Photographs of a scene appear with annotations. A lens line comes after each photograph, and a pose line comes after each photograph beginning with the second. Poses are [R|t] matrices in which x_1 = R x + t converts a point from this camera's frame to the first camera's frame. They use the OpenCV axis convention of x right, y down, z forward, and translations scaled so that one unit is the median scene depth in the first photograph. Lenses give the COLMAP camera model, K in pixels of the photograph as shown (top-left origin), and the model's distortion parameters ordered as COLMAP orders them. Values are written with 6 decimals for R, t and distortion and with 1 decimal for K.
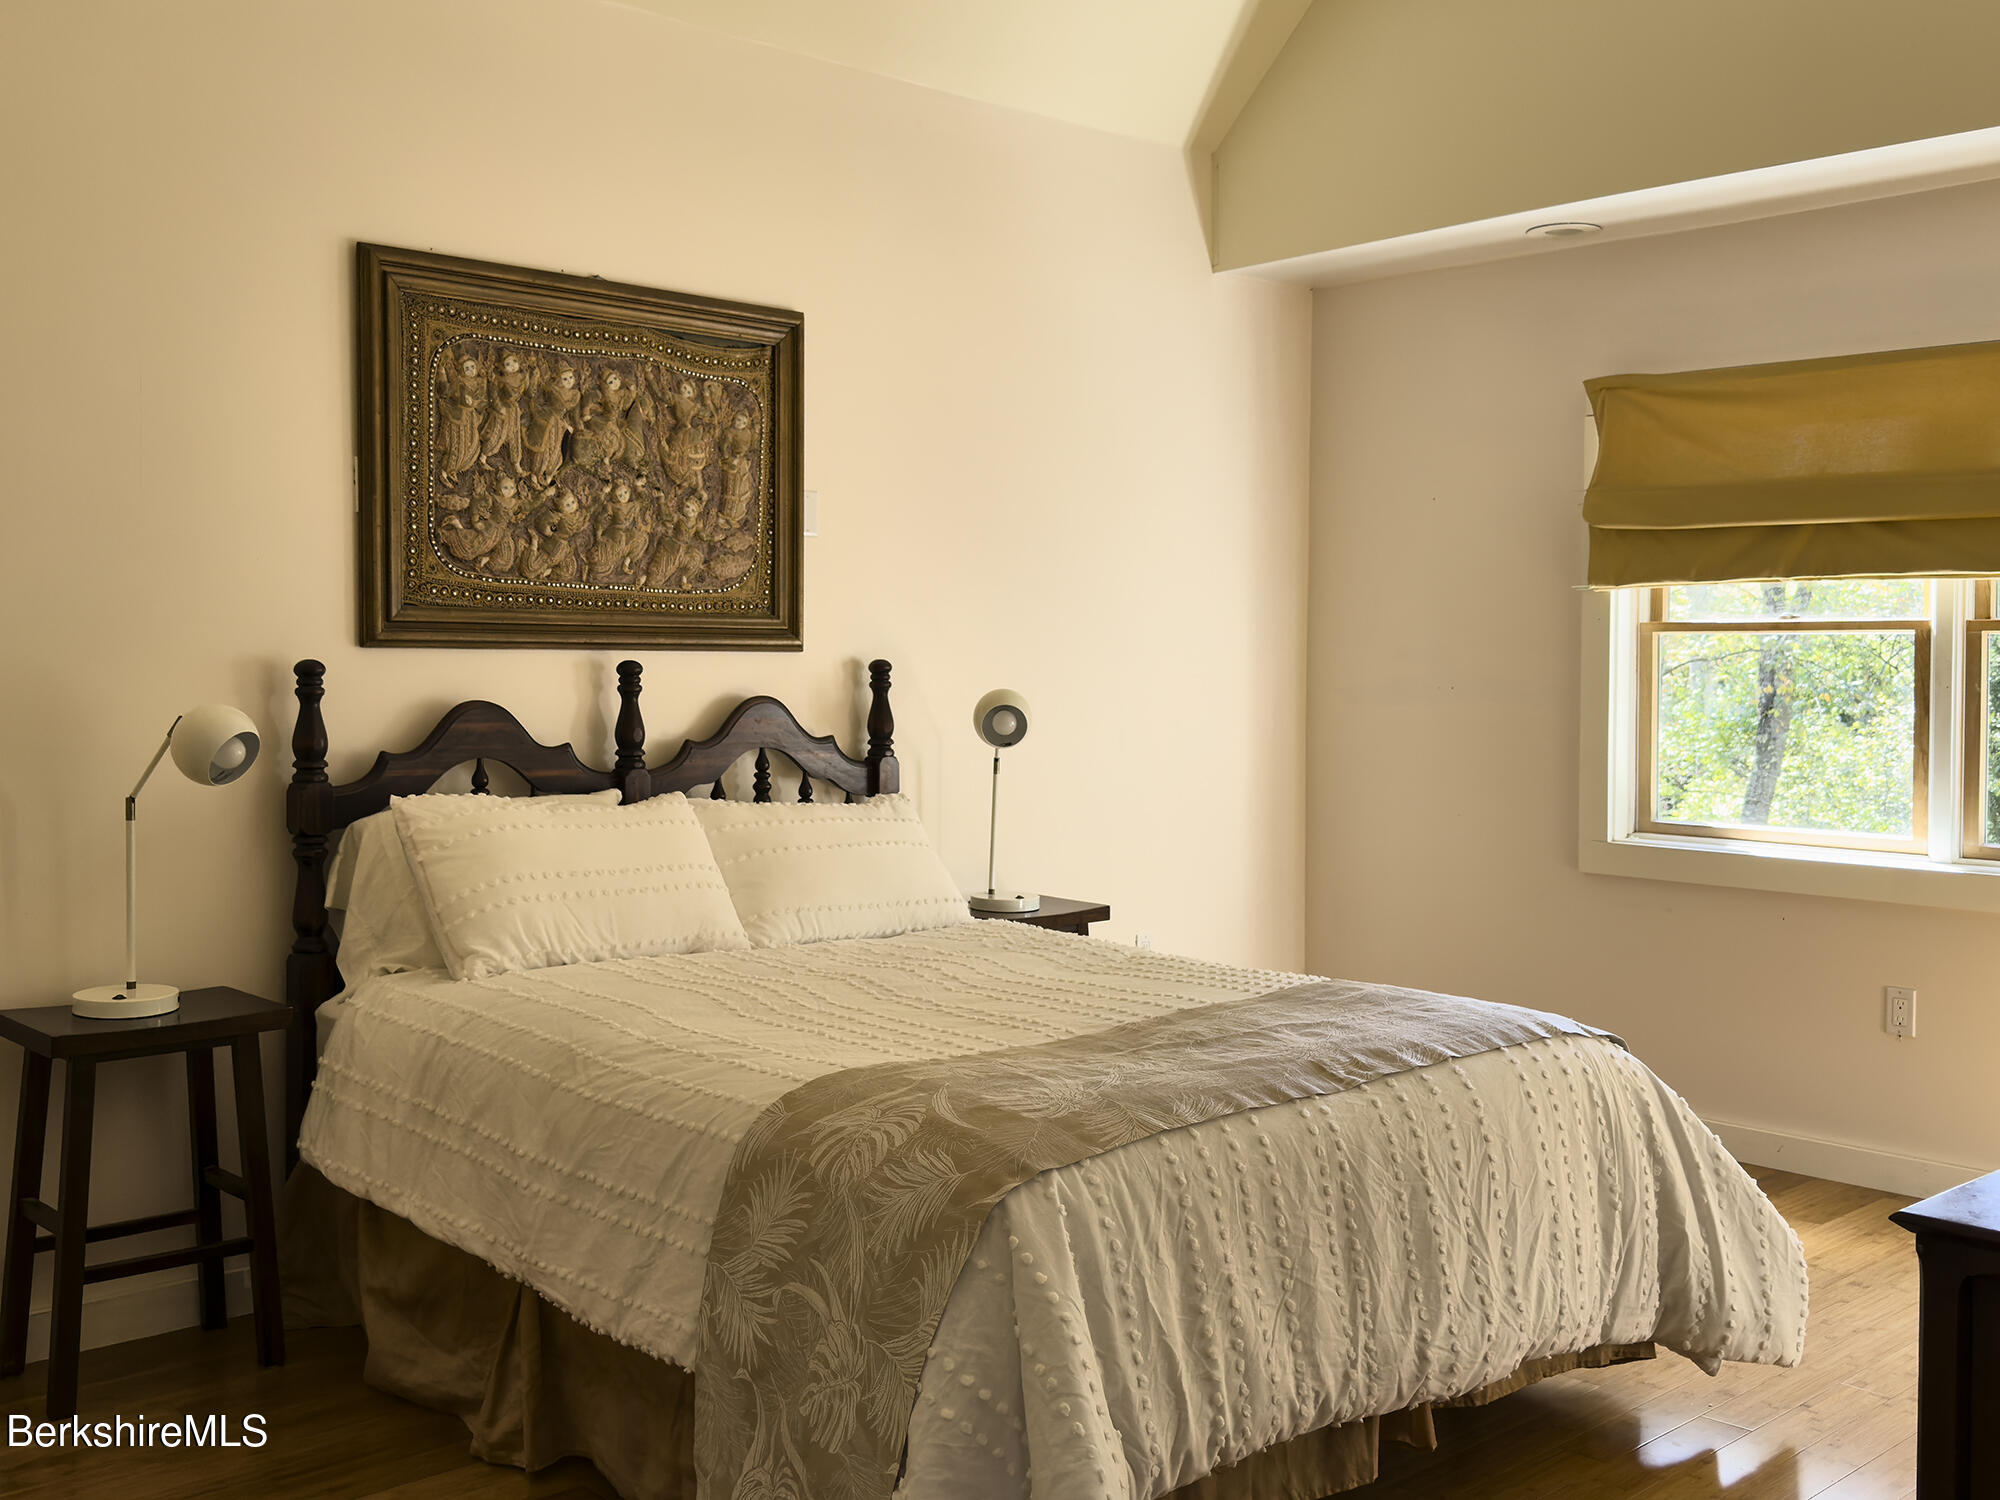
lens RADIAL K [[1971.5, 0, 1000.1], [0, 1971.5, 767.8], [0, 0, 1]] dist [0.180549, 0.000000]
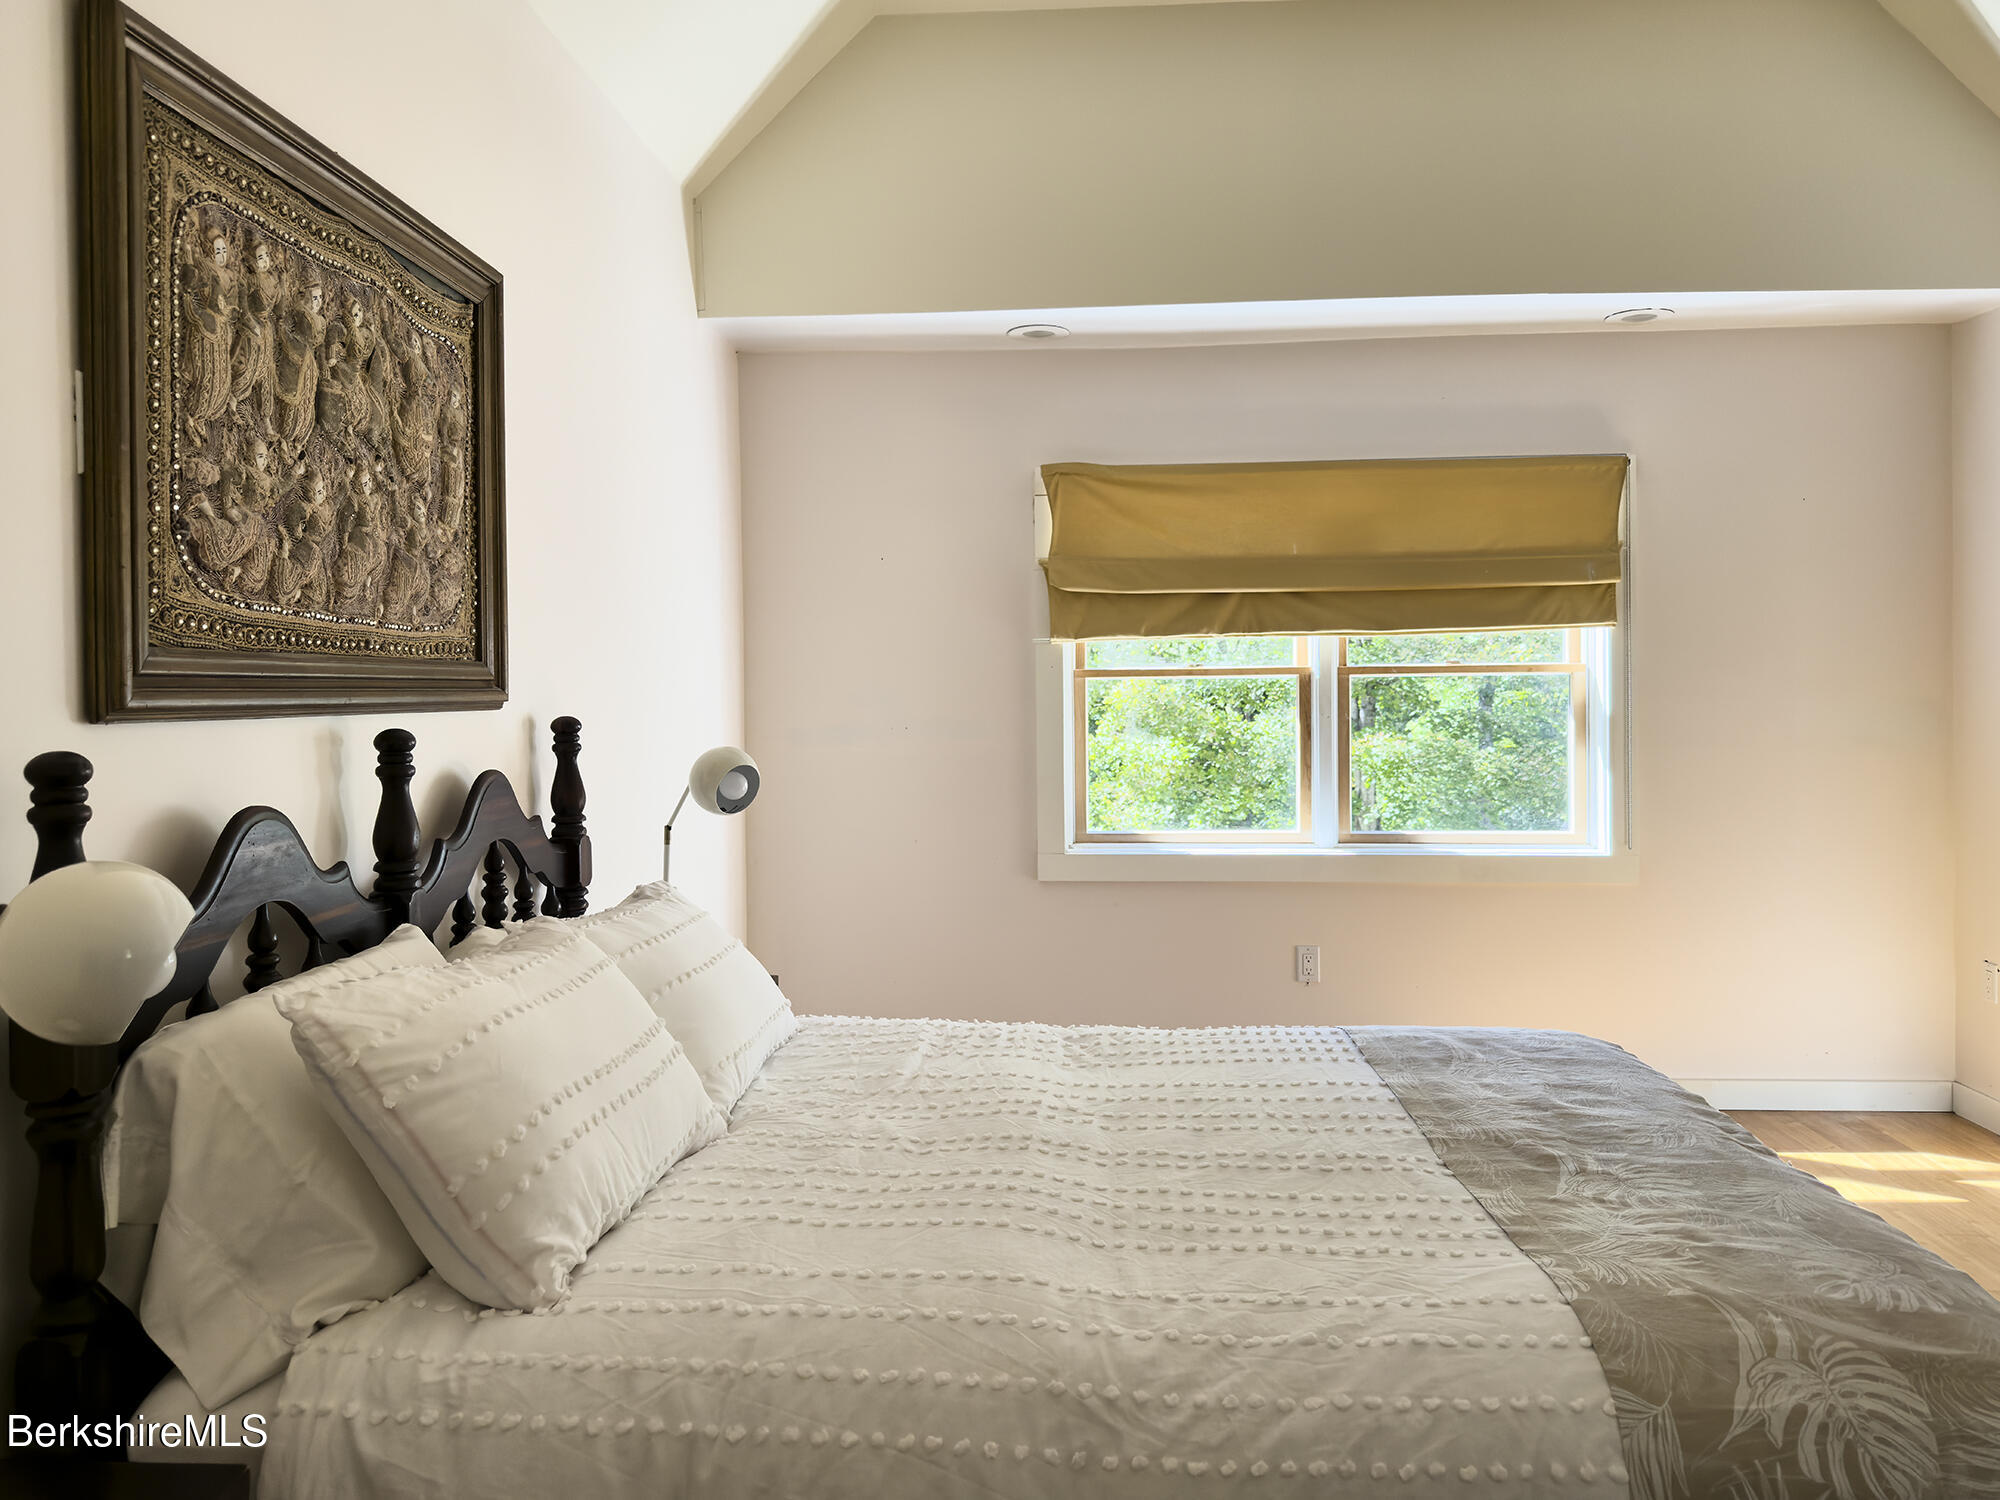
lens RADIAL K [[1438.3, 0, 1004.8], [0, 1438.3, 737.2], [0, 0, 1]] dist [0.009520, -0.005896]
pose [[0.722365, -0.038429, 0.690444, -0.380303], [0.058245, 0.998288, -0.005375, -0.037406], [-0.689055, 0.044098, 0.723366, 0.515055]]
